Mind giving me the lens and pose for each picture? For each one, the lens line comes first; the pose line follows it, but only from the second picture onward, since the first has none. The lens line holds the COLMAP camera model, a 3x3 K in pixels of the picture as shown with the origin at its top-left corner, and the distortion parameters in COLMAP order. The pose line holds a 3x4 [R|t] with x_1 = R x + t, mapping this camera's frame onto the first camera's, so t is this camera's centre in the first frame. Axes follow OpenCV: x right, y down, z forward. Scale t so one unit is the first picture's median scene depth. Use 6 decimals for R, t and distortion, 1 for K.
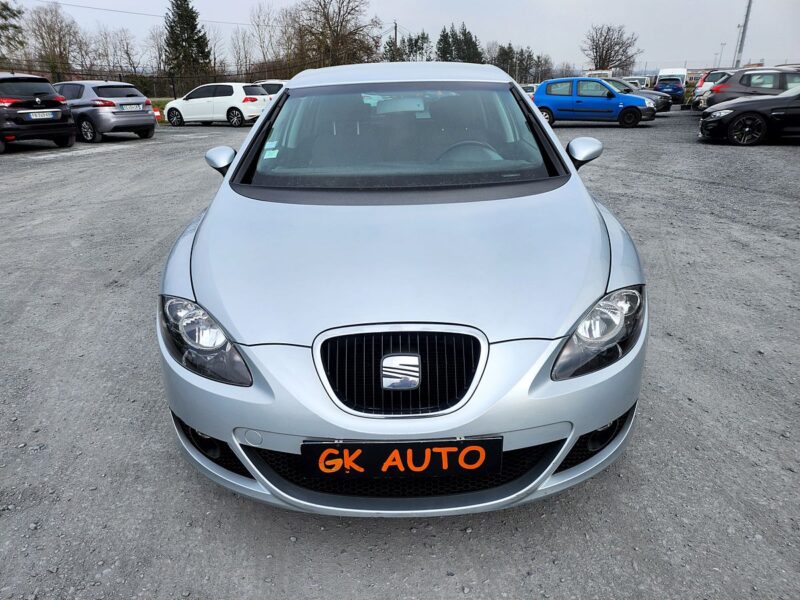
lens RADIAL K [[566.8, 0, 394.6], [0, 566.8, 299.4], [0, 0, 1]] dist [0.008764, -0.008321]
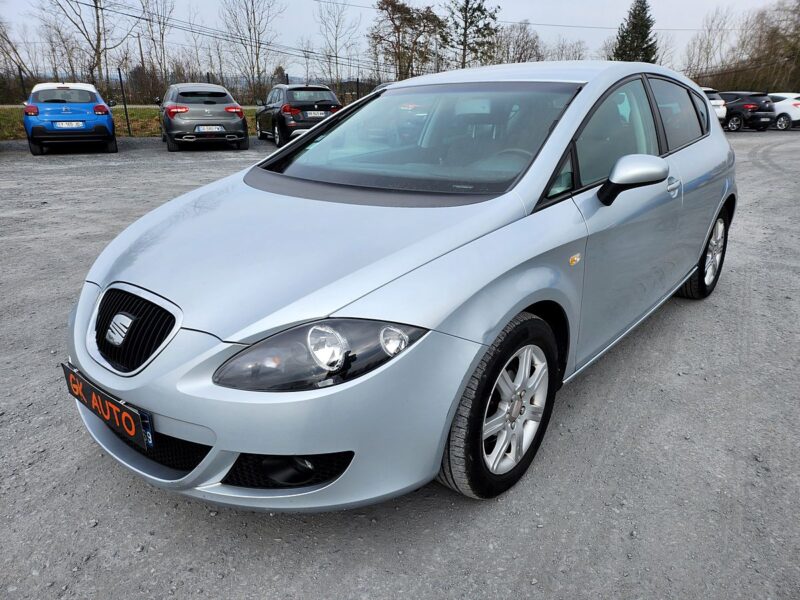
lens RADIAL K [[566.8, 0, 395.6], [0, 566.8, 300.7], [0, 0, 1]] dist [0.008764, -0.008321]
pose [[0.767951, 0.228564, -0.598340, 0.699631], [-0.236204, 0.969381, 0.067139, -0.085308], [0.595365, 0.089771, 0.798425, 0.268339]]
